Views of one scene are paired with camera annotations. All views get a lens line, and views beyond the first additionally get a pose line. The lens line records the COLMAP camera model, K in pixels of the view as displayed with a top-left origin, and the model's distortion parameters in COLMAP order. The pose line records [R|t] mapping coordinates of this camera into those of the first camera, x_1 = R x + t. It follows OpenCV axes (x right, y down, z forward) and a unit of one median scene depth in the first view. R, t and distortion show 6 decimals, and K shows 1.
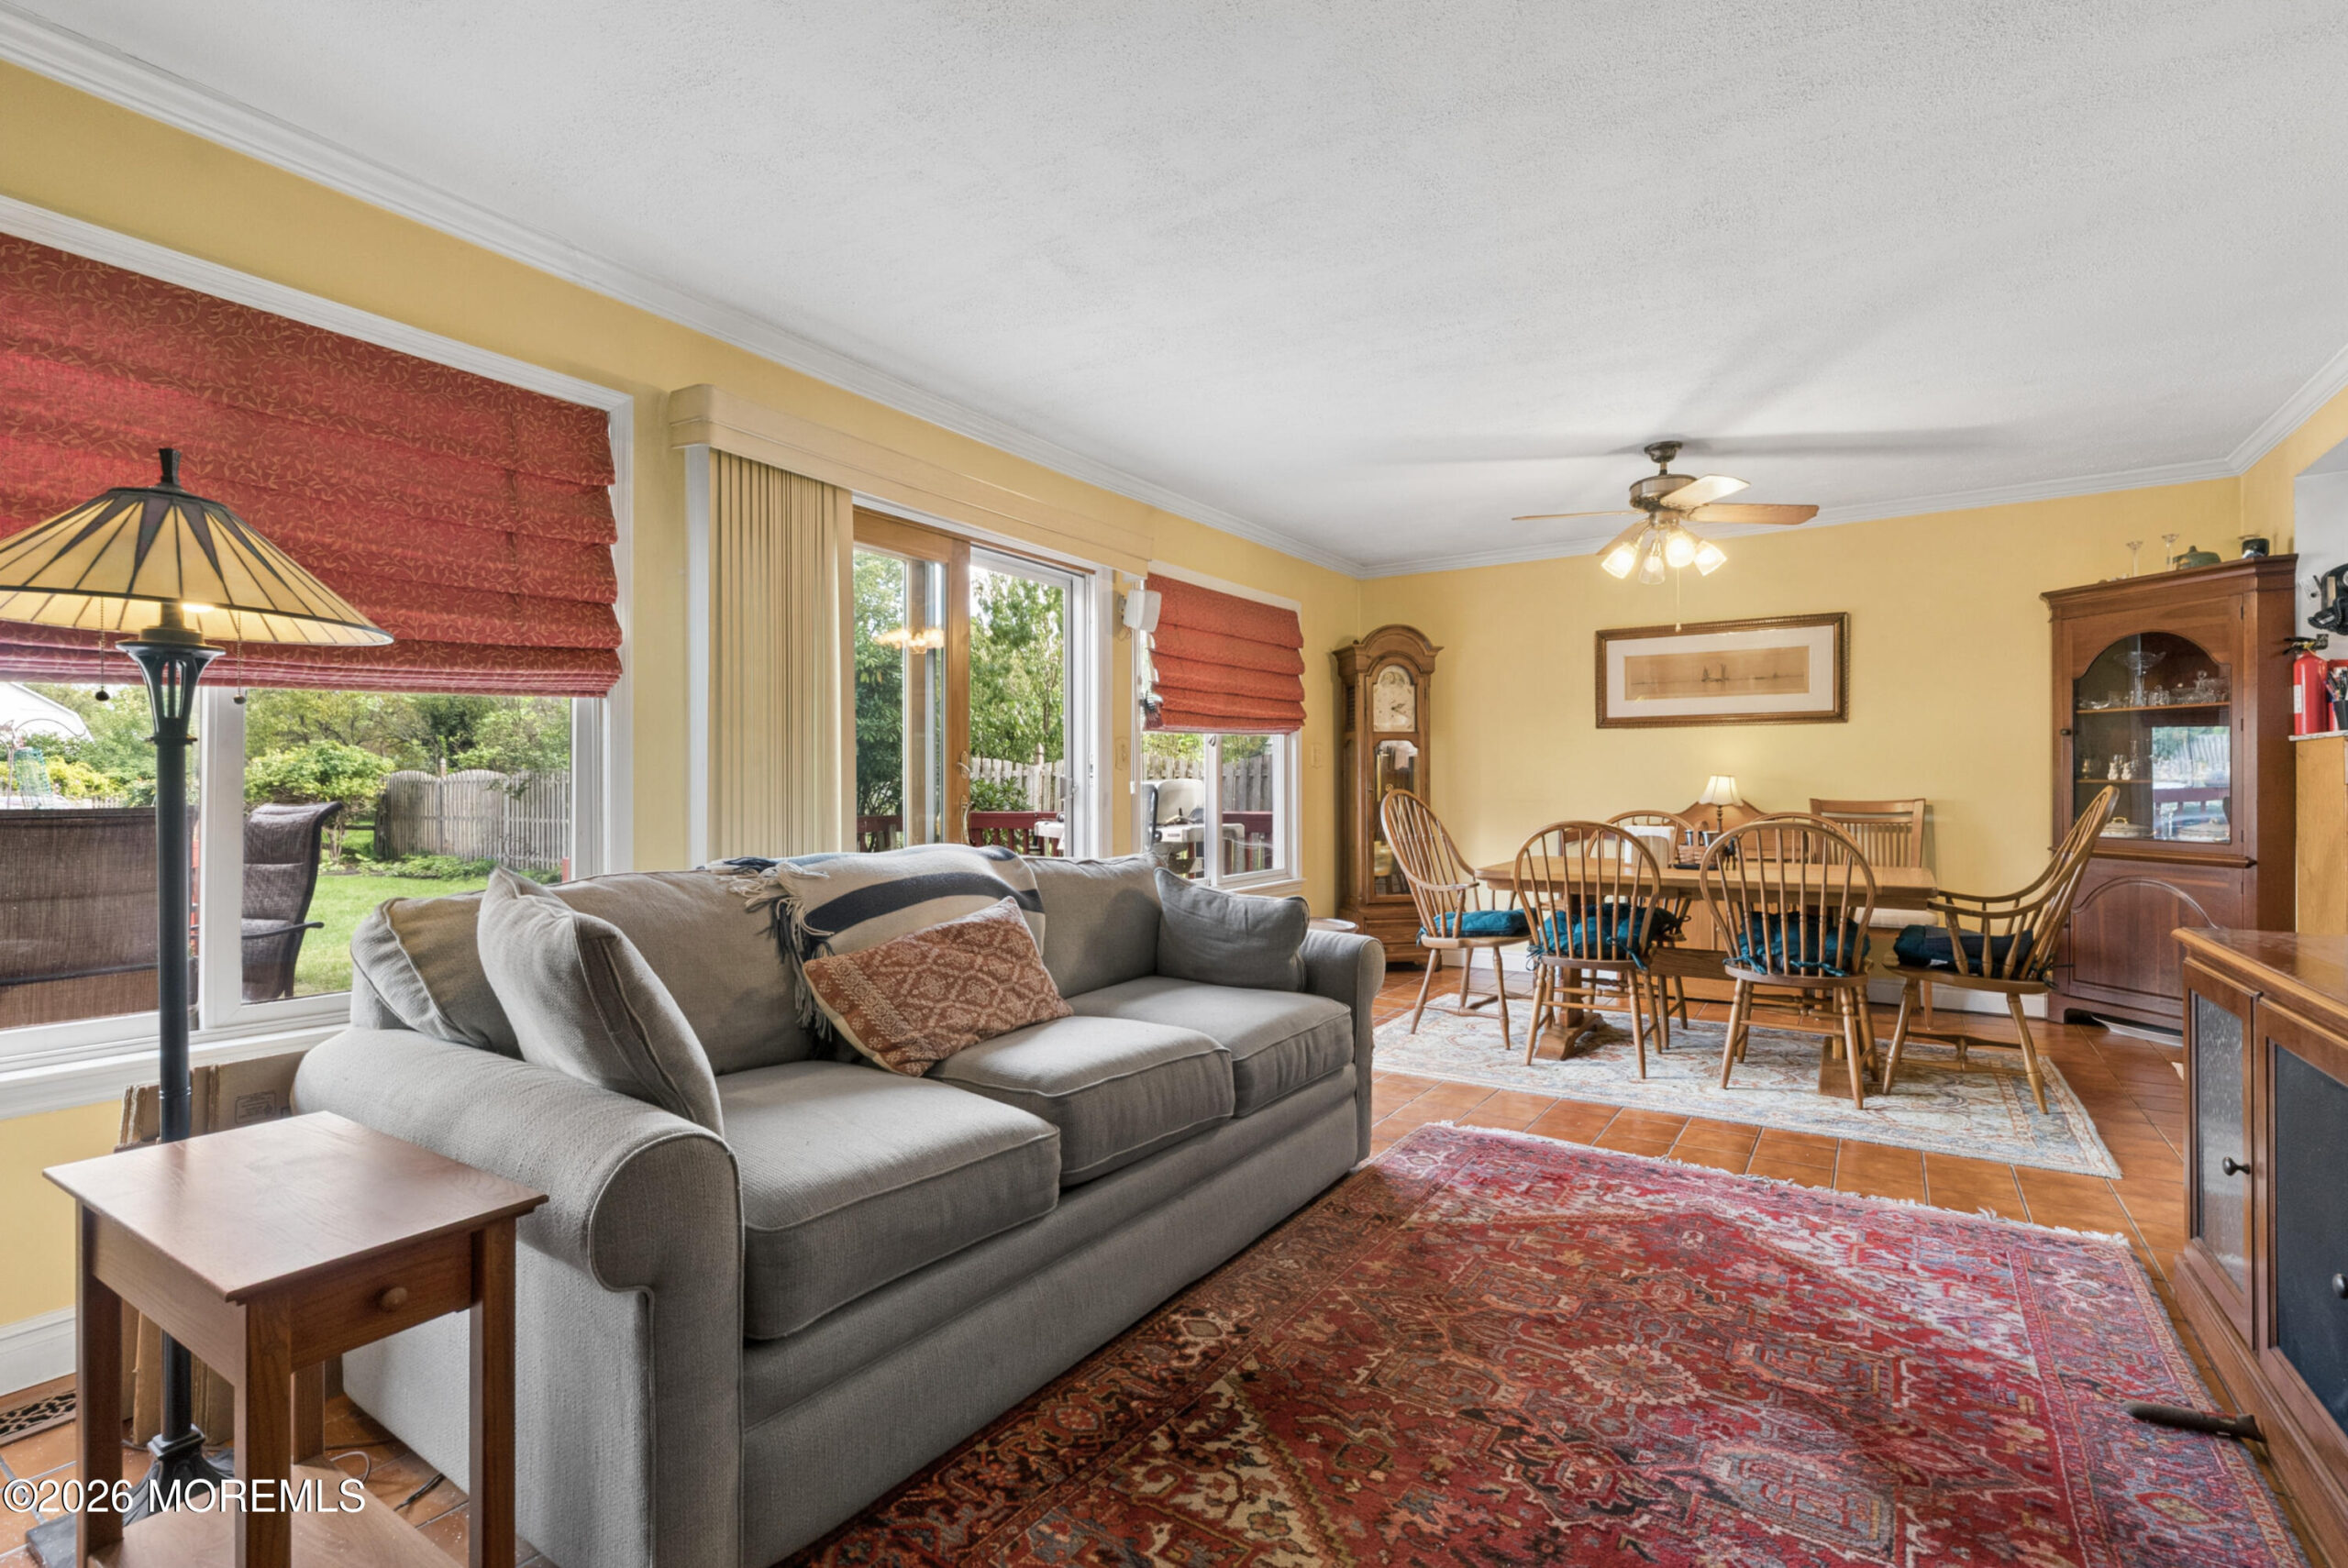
lens RADIAL K [[1076.5, 0, 1185.7], [0, 1076.5, 786.2], [0, 0, 1]] dist [-0.002284, 0.000636]
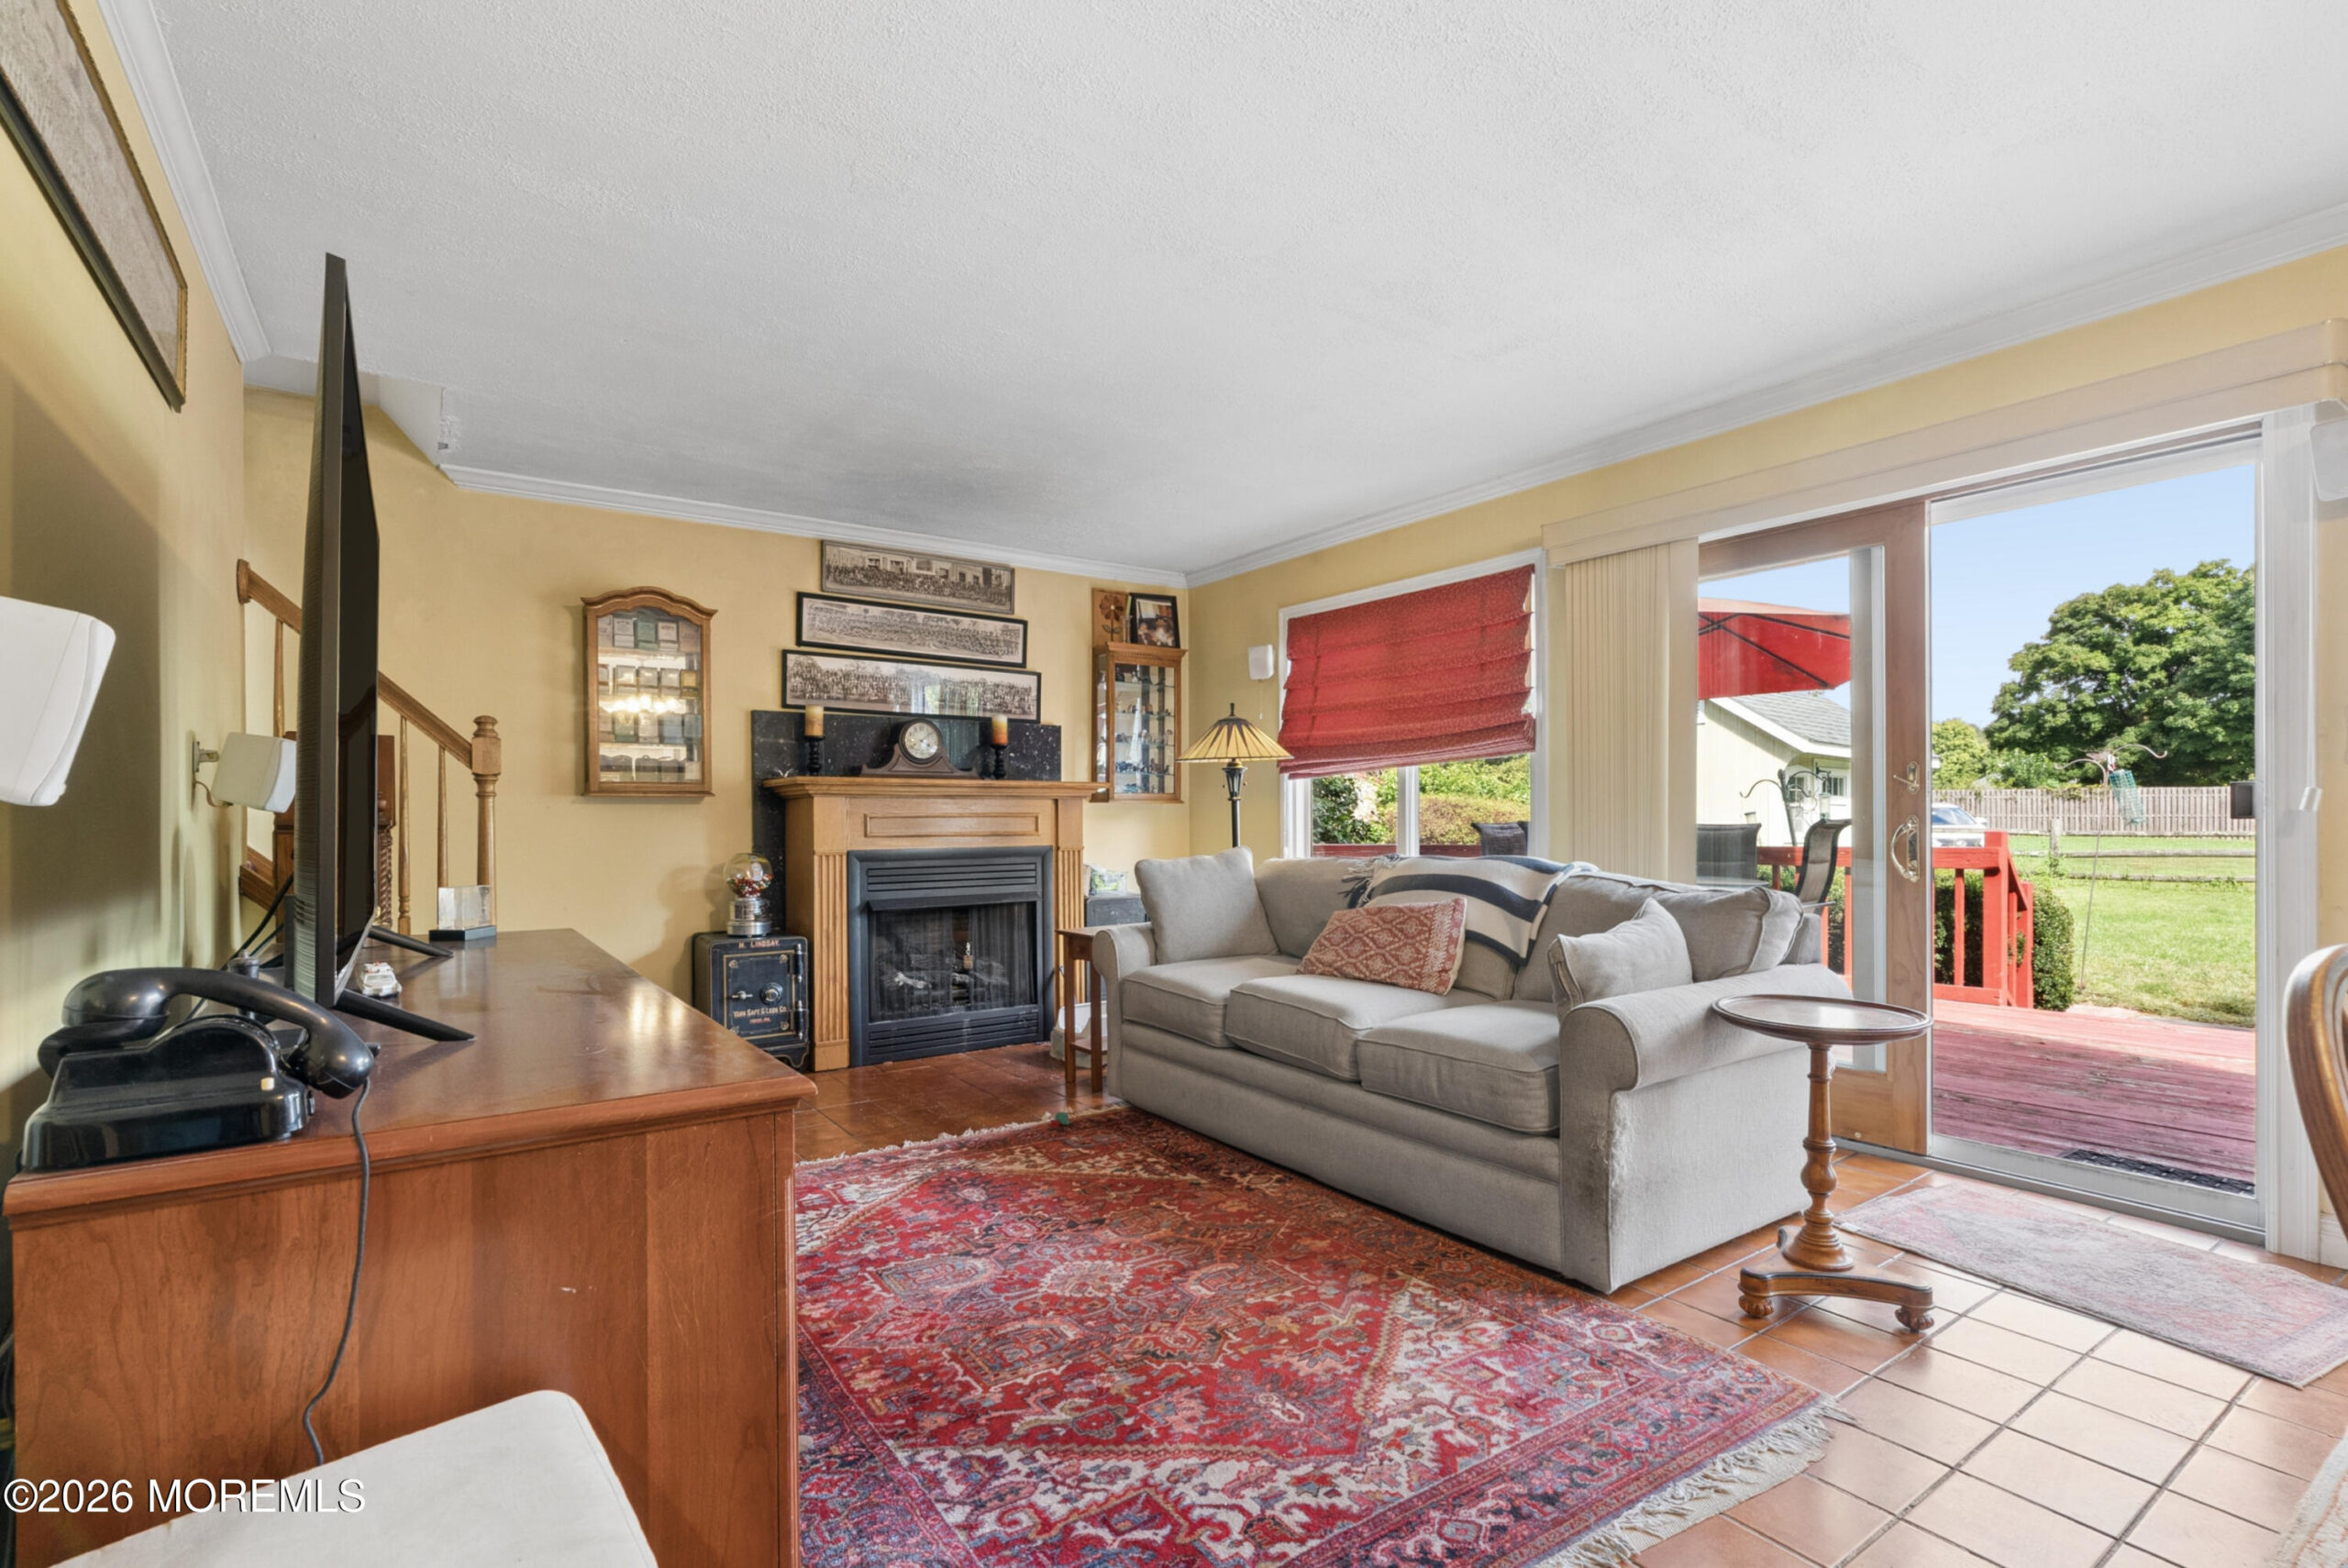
lens RADIAL K [[1076.5, 0, 1178.4], [0, 1076.5, 819.9], [0, 0, 1]] dist [-0.002284, 0.000636]
pose [[-0.371041, 0.009876, -0.928564, 1.344541], [0.019557, 0.999805, 0.002819, -0.000345], [0.928410, -0.017114, -0.371162, 1.366241]]
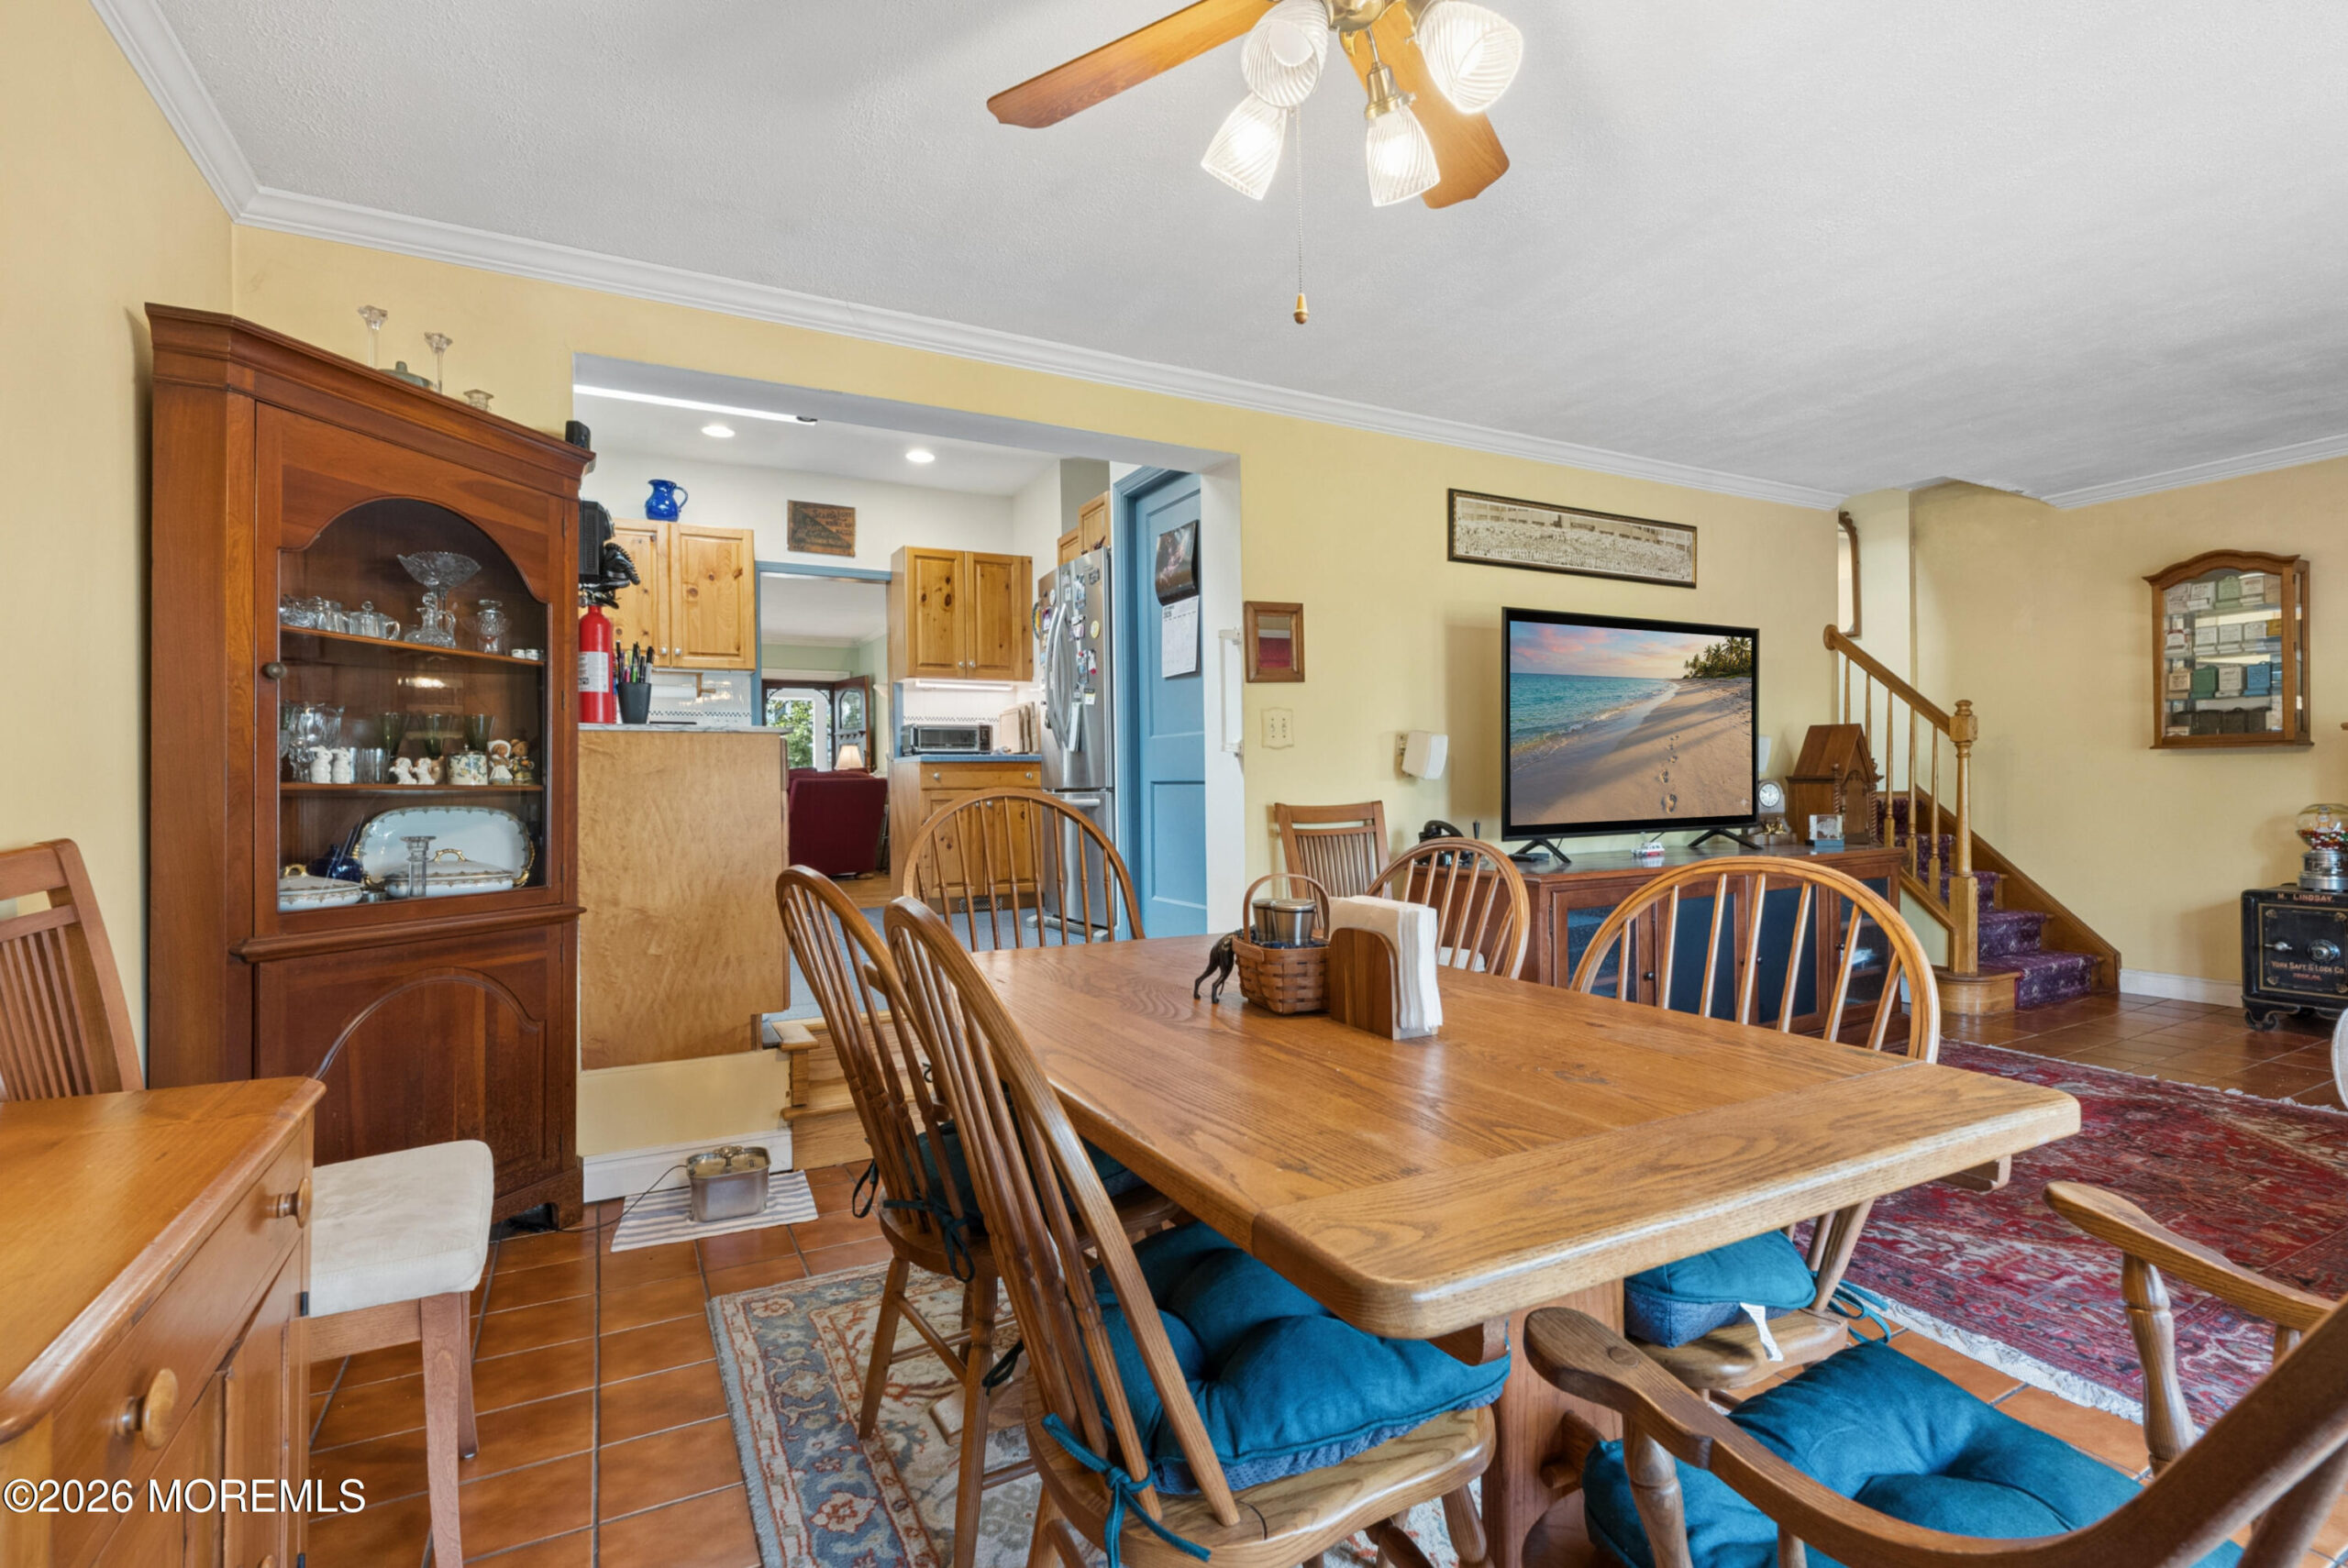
lens RADIAL K [[1076.5, 0, 1175.5], [0, 1076.5, 789.7], [0, 0, 1]] dist [-0.002284, 0.000636]
pose [[-0.876278, 0.021277, 0.481335, 0.631412], [0.016826, 0.999766, -0.013561, 0.019853], [-0.481511, -0.003784, -0.876432, 2.538154]]
